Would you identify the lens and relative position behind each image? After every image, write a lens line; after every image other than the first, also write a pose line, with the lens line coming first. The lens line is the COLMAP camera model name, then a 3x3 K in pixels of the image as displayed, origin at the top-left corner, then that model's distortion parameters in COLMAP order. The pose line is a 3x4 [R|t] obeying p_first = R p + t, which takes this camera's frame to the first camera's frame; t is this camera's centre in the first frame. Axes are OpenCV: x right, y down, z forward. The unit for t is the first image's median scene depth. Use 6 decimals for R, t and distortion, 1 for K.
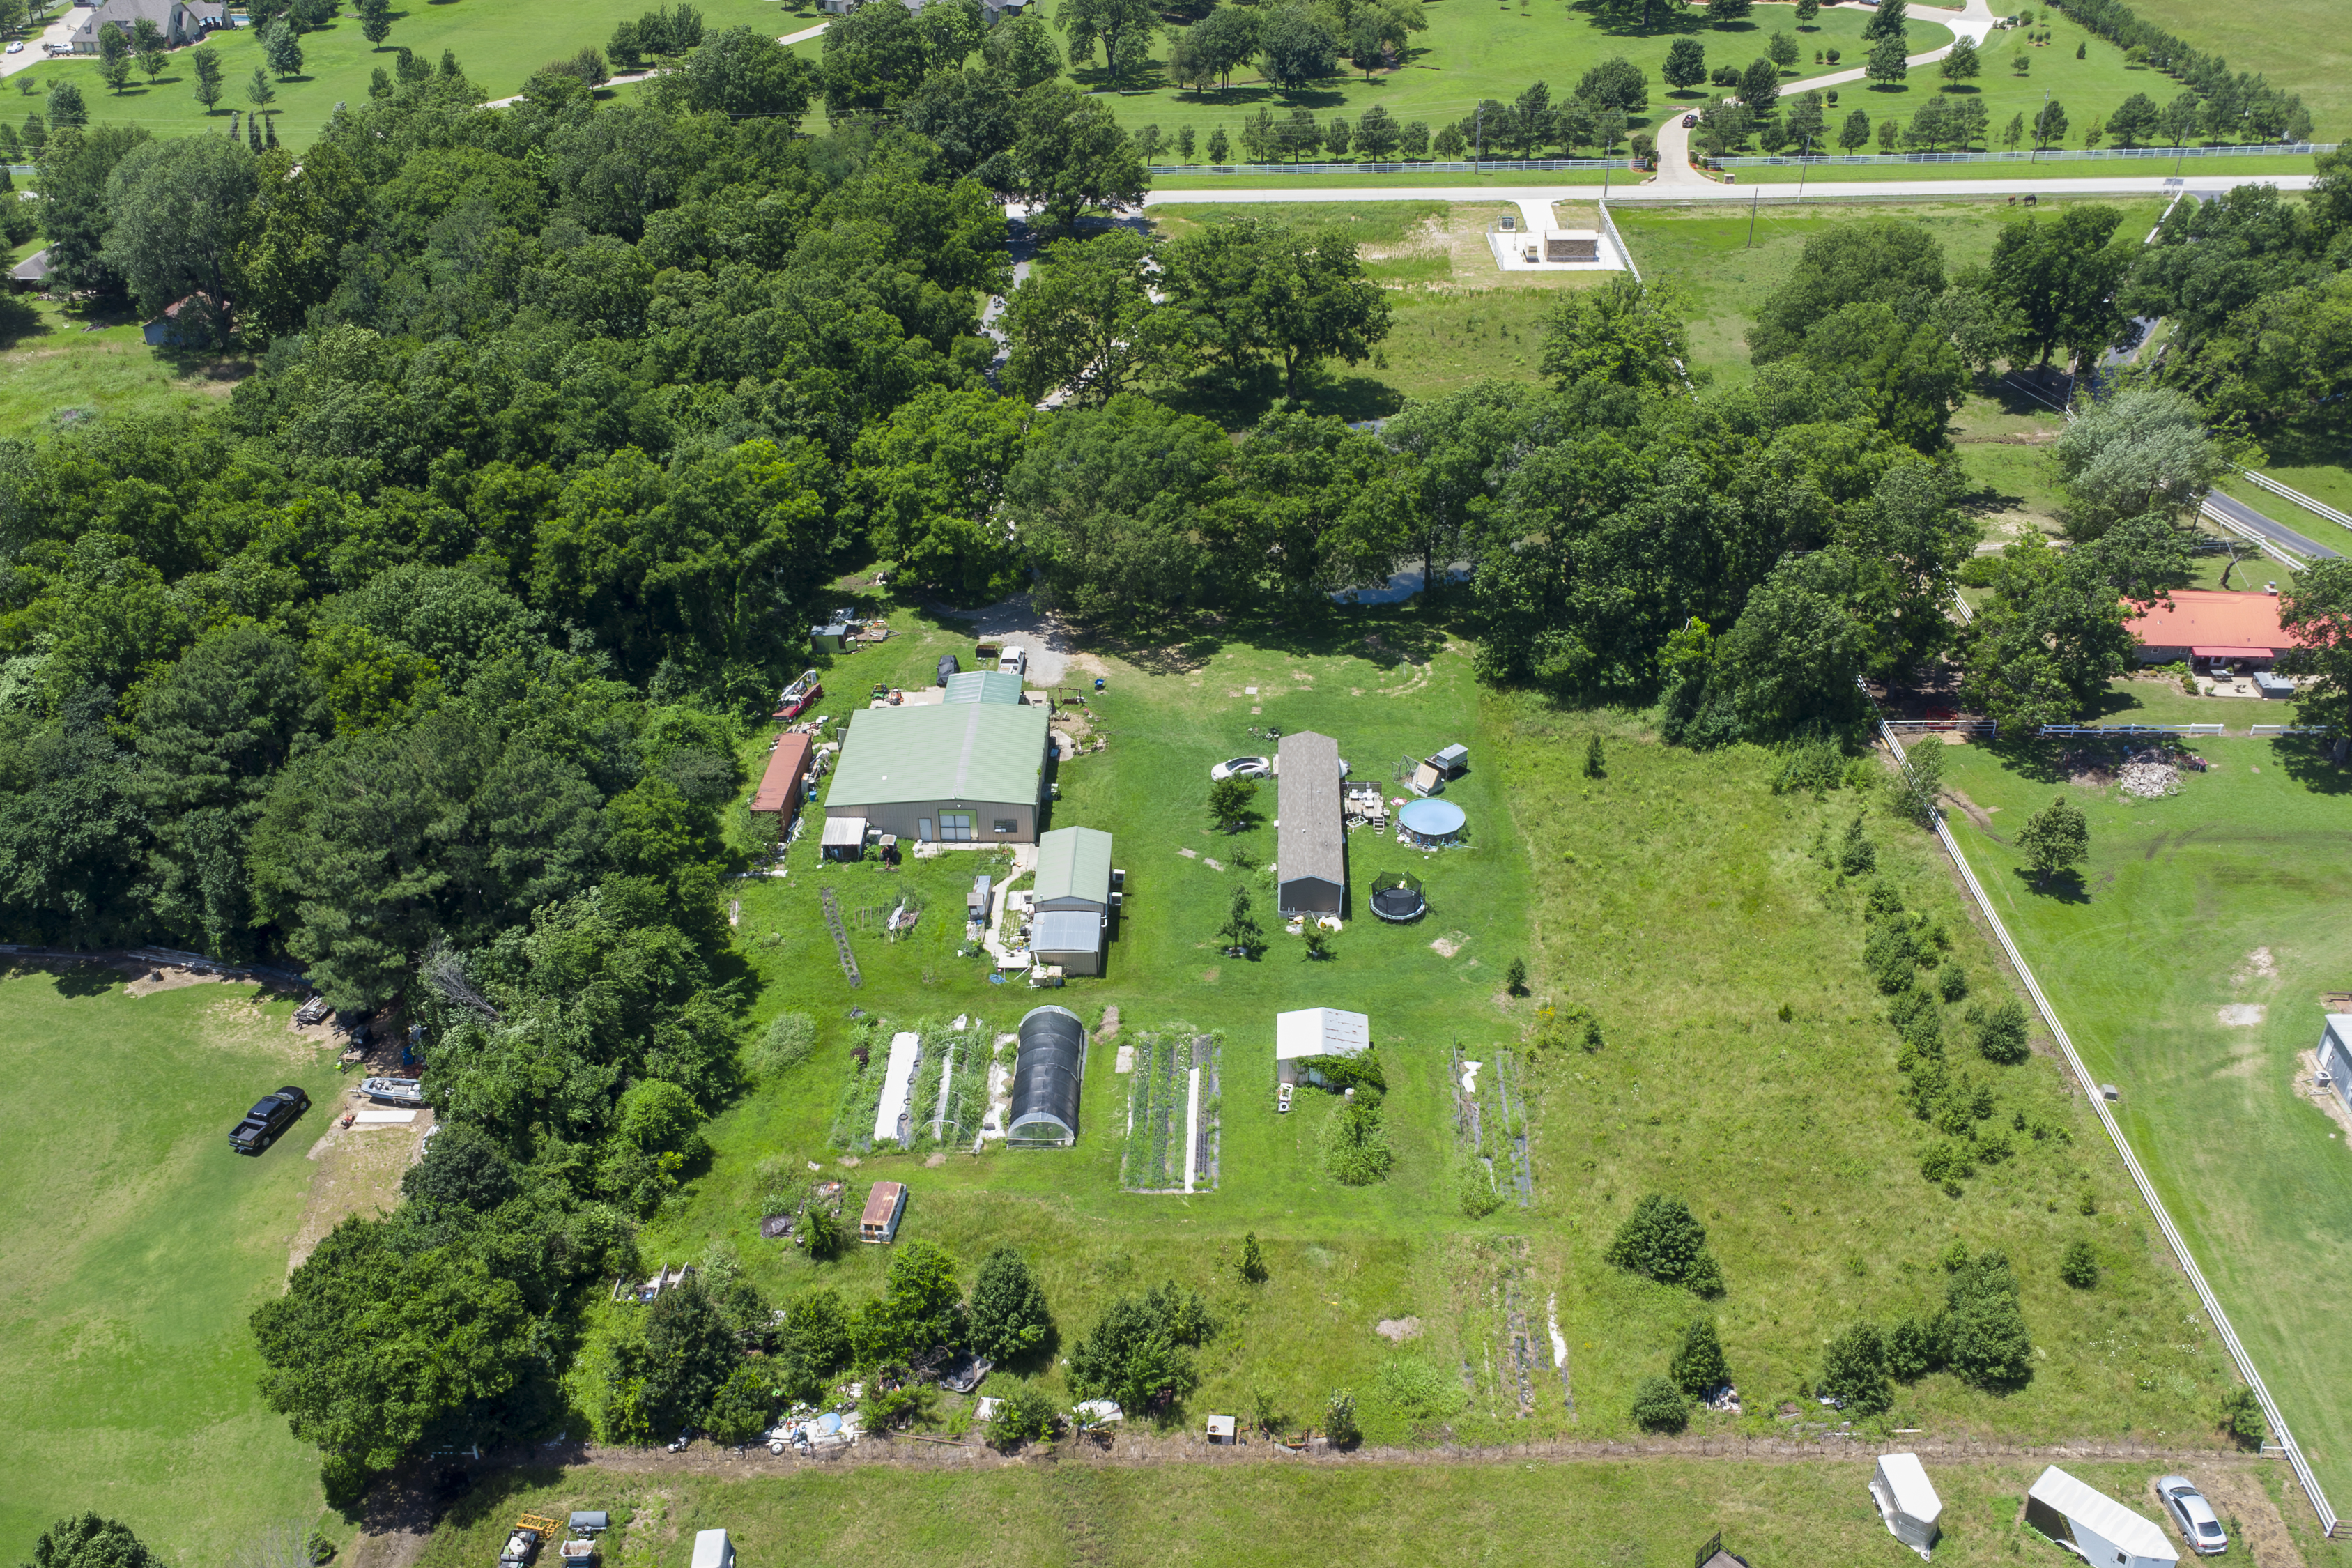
lens RADIAL K [[2029.1, 0, 1175.9], [0, 2029.1, 760.6], [0, 0, 1]] dist [0.024871, -0.008897]
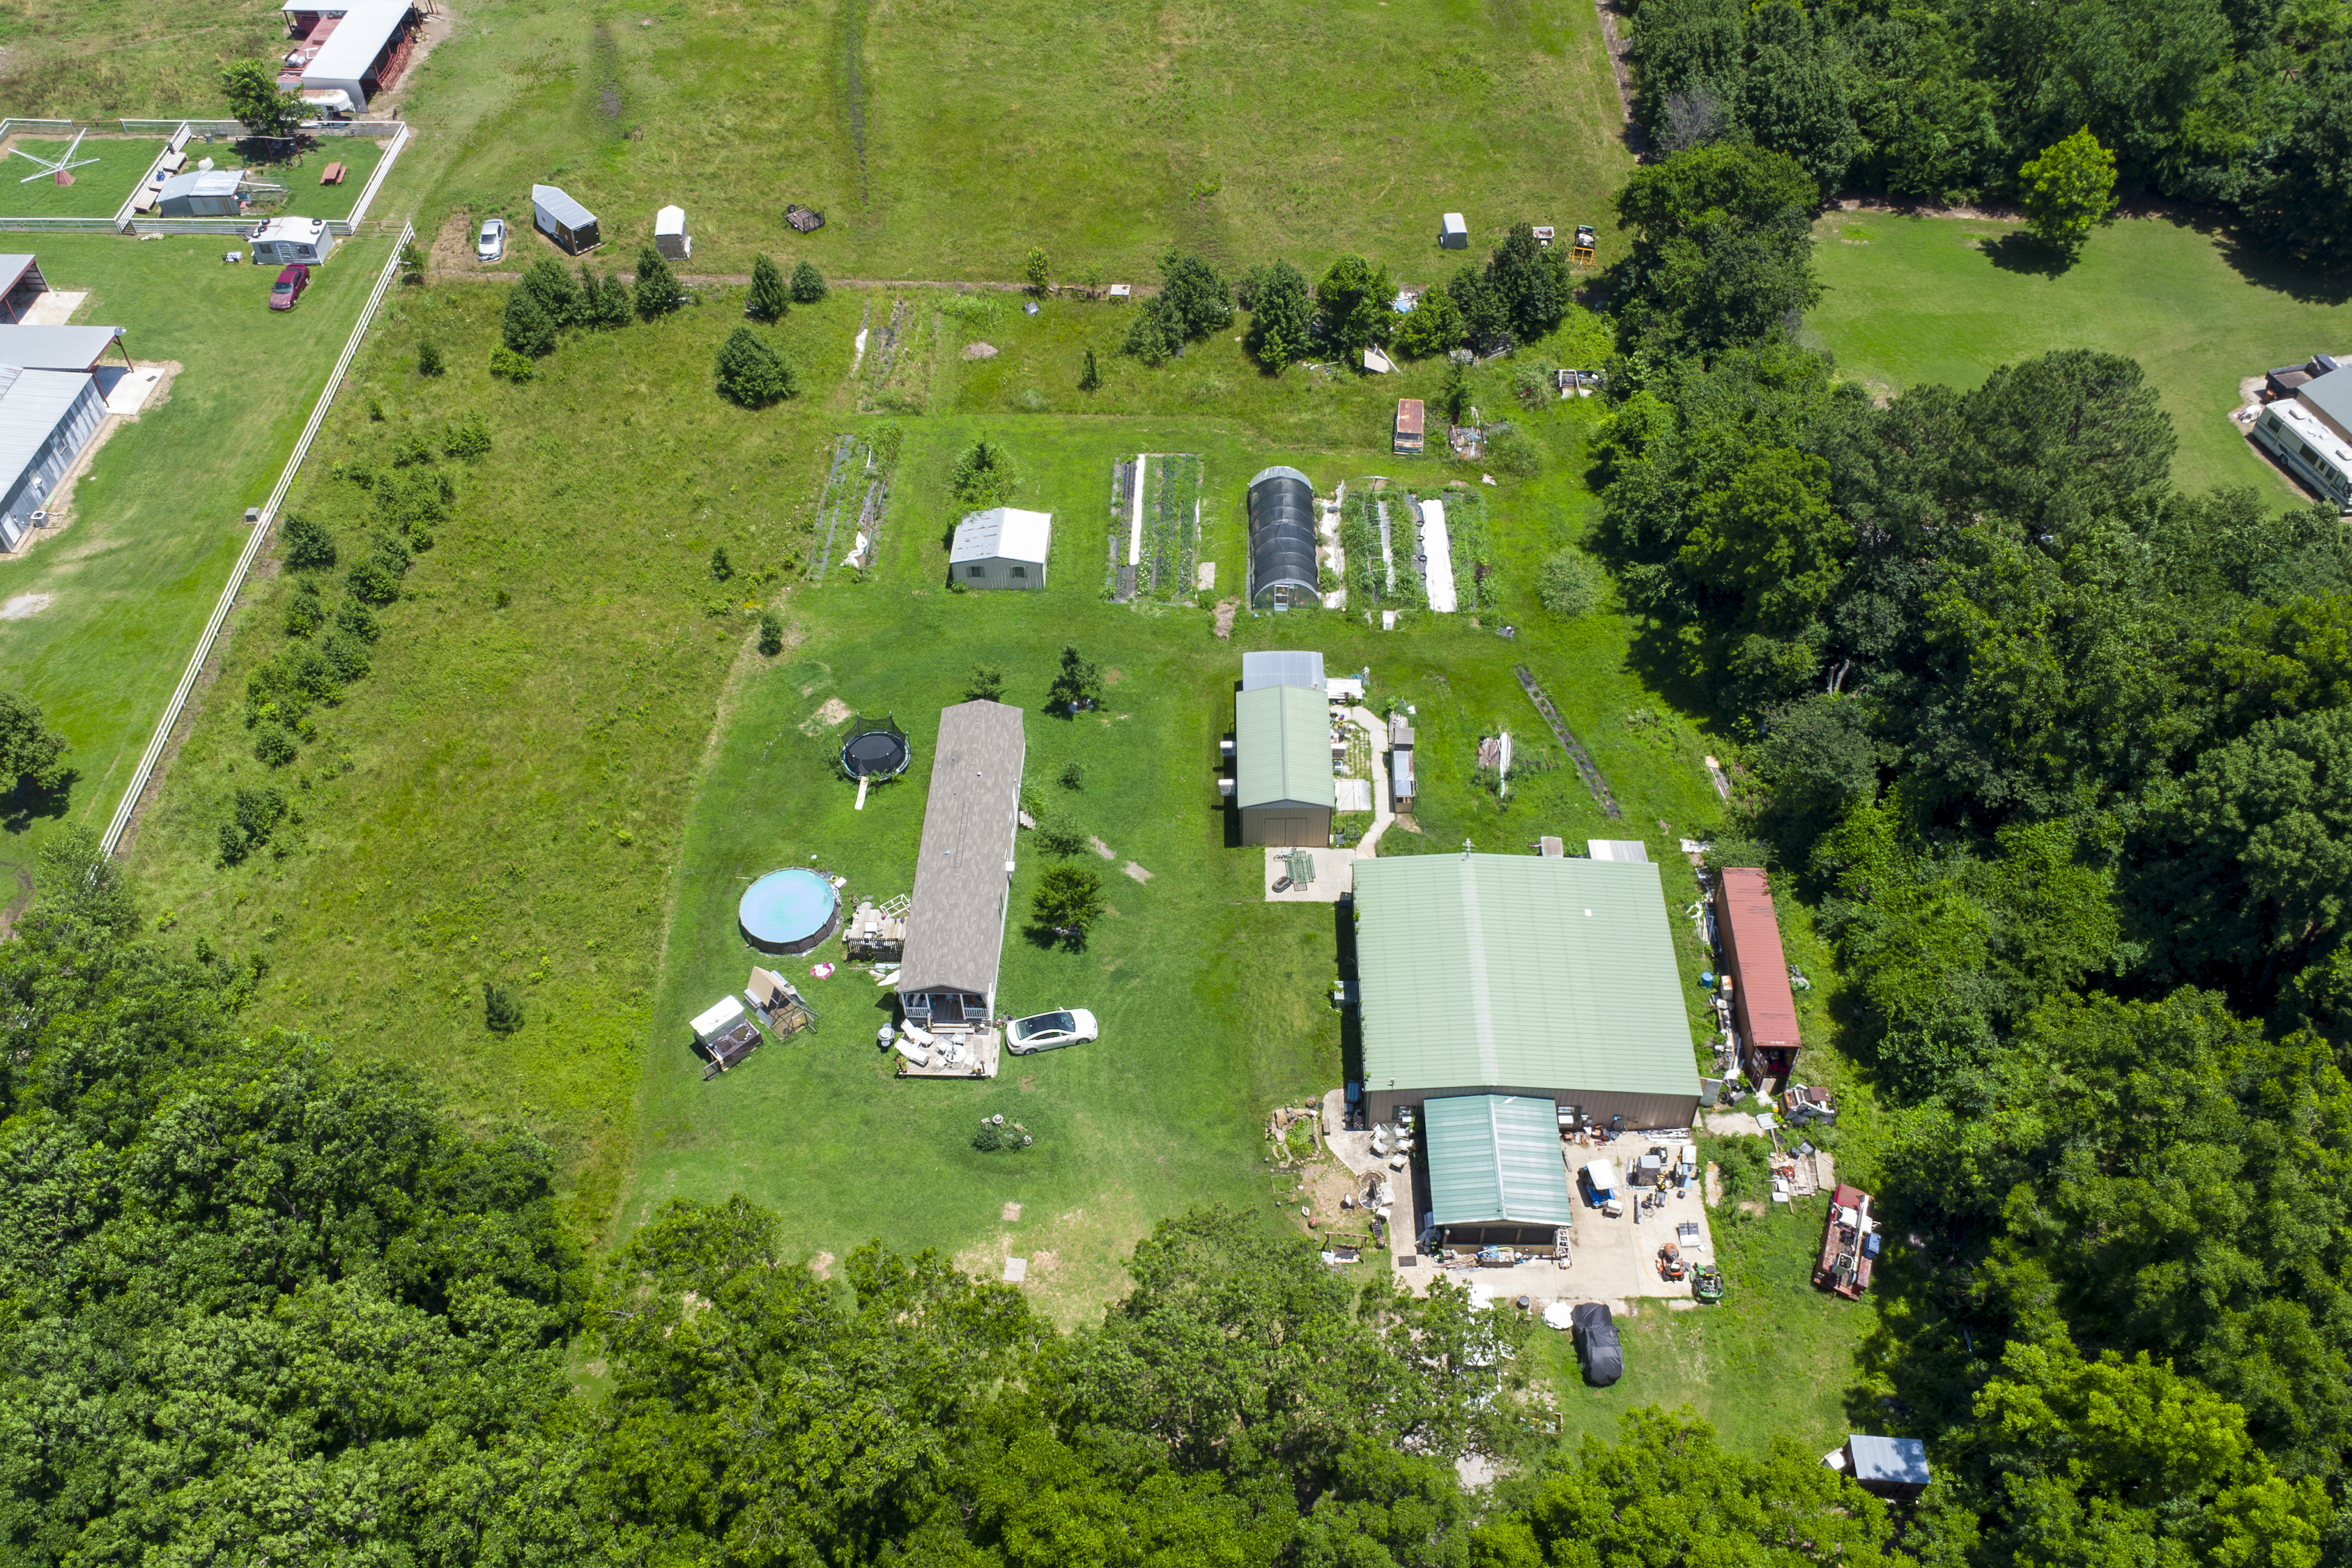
lens RADIAL K [[2029.1, 0, 1175.9], [0, 2029.1, 760.6], [0, 0, 1]] dist [0.024871, -0.008897]
pose [[-0.999584, 0.025536, 0.013406, -0.017011], [0.018546, 0.213117, 0.976851, -0.619072], [0.022088, 0.976693, -0.213502, 1.027819]]
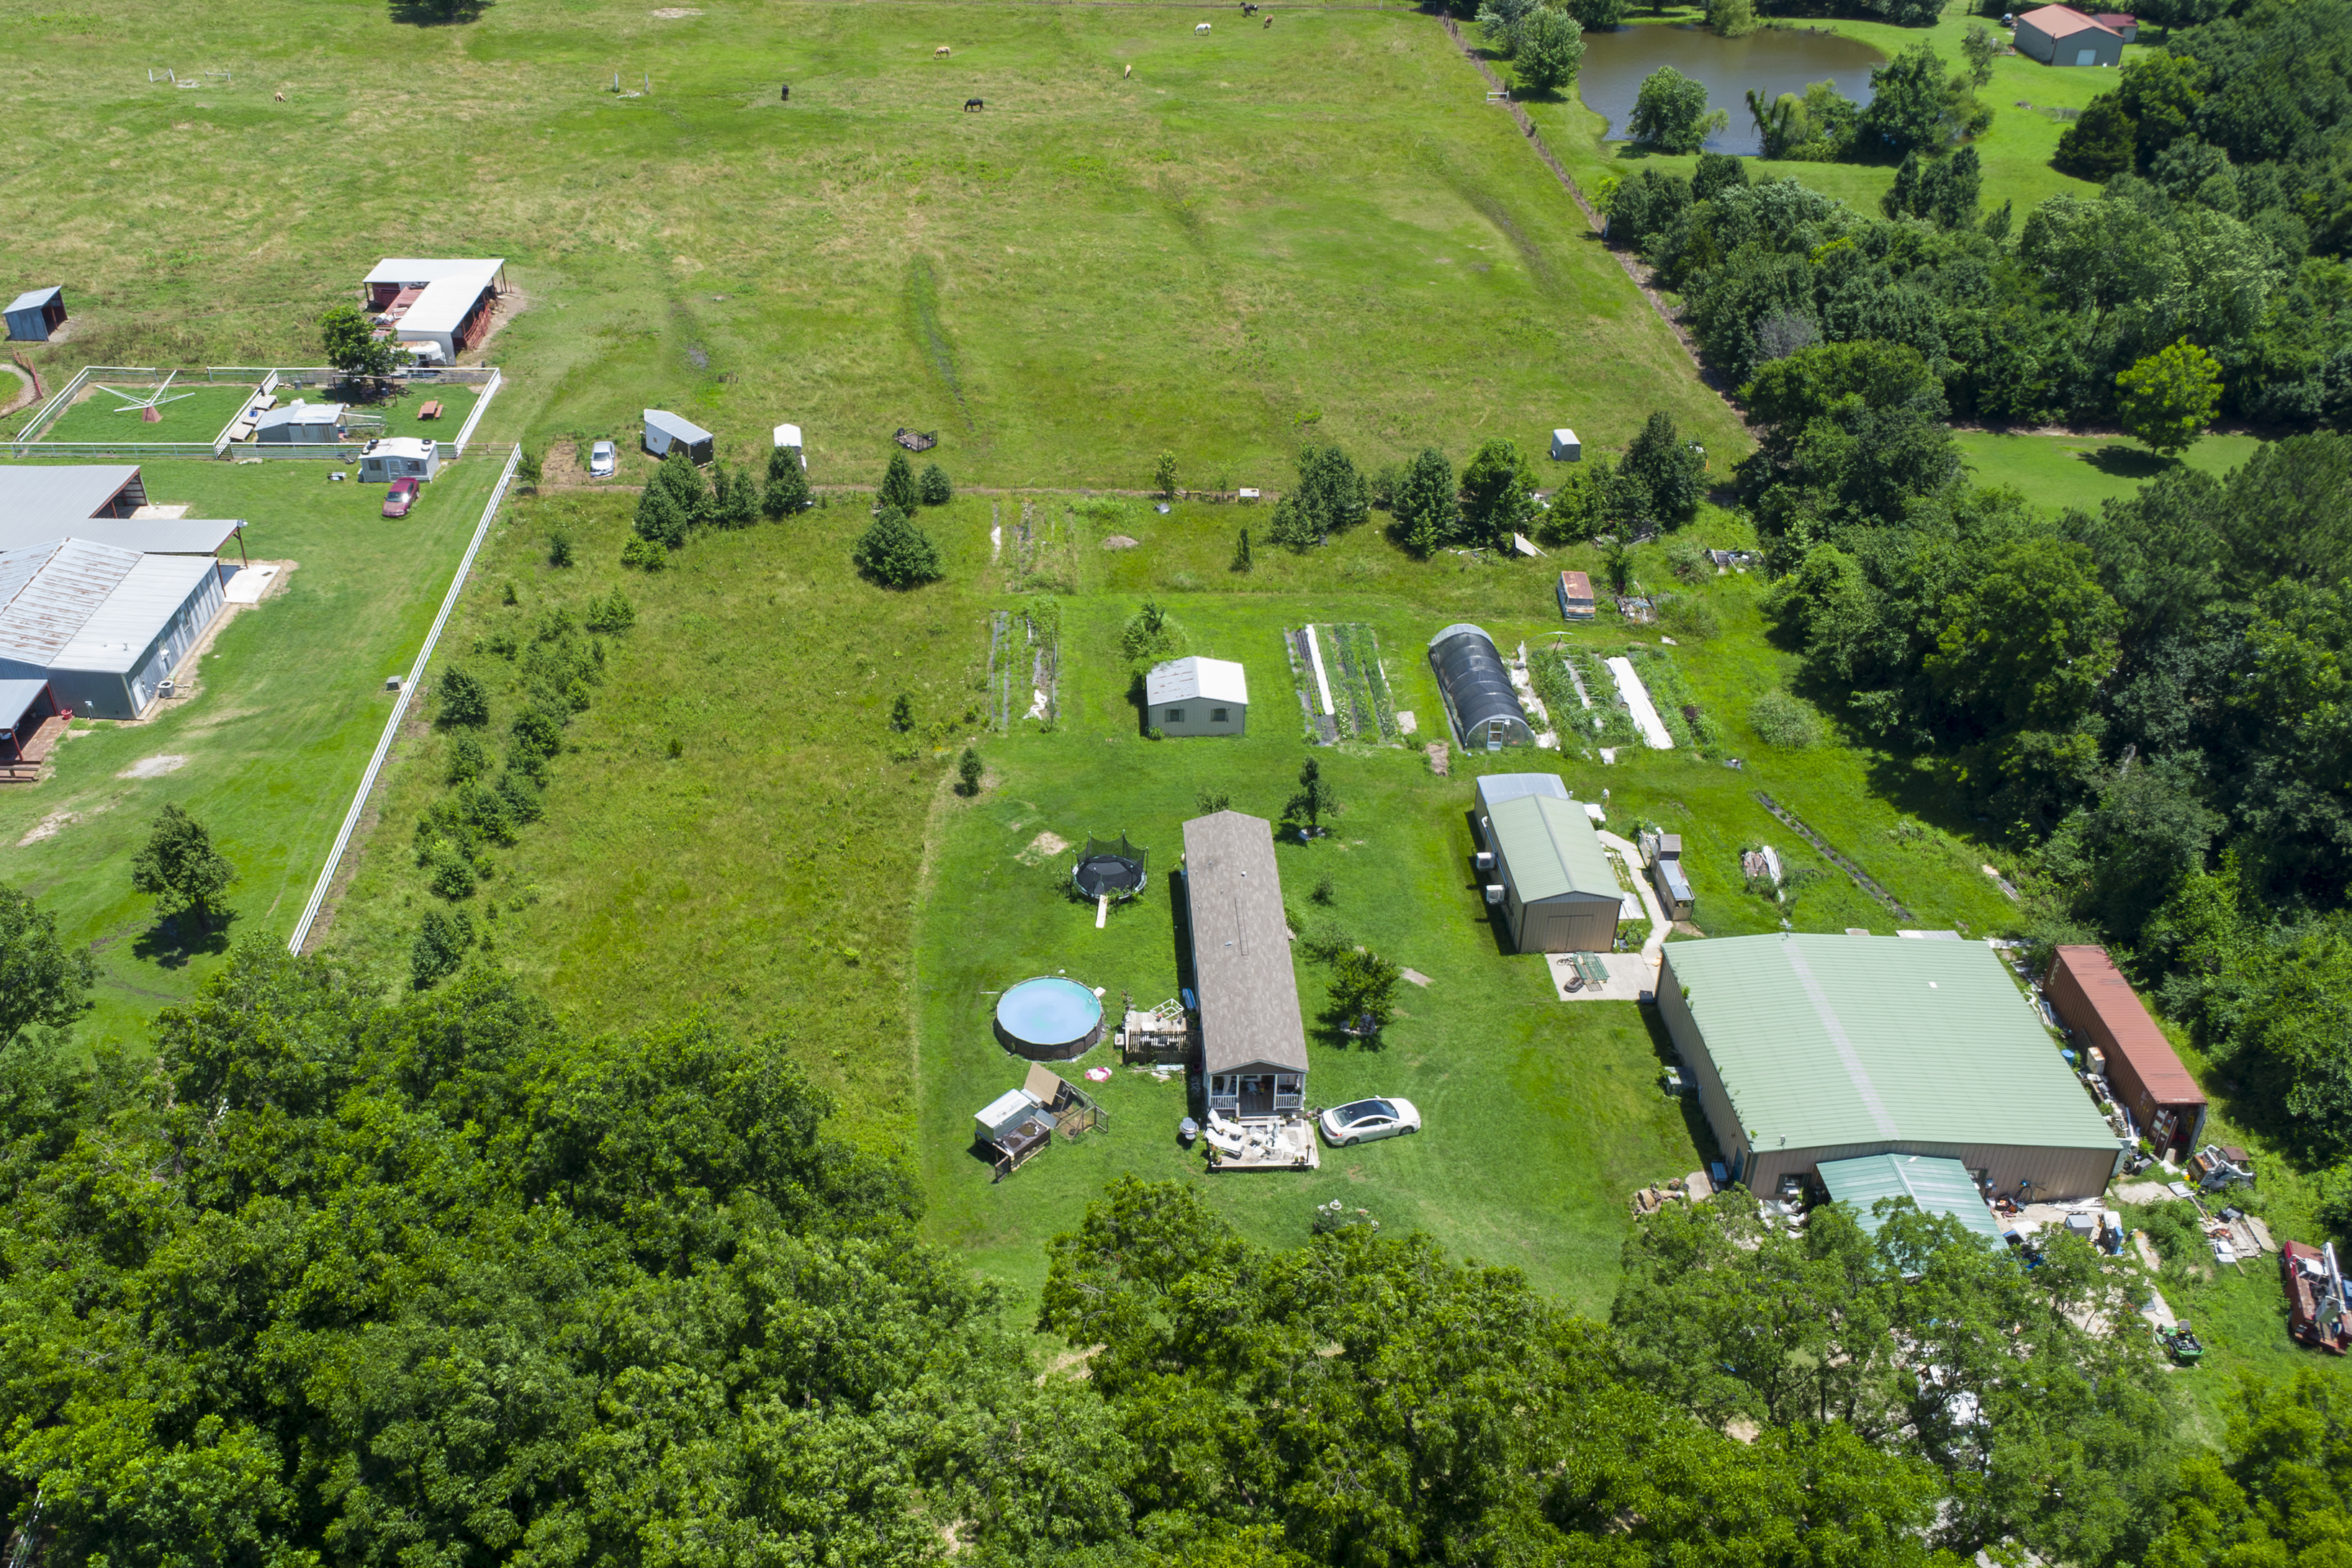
lens RADIAL K [[2074.5, 0, 1078.6], [0, 2074.5, 785.8], [0, 0, 1]] dist [0.014378, 0.011157]
pose [[-0.998217, 0.043509, -0.040864, 0.130683], [-0.018194, 0.430242, 0.902530, -0.549315], [0.056850, 0.901664, -0.428683, 1.132092]]
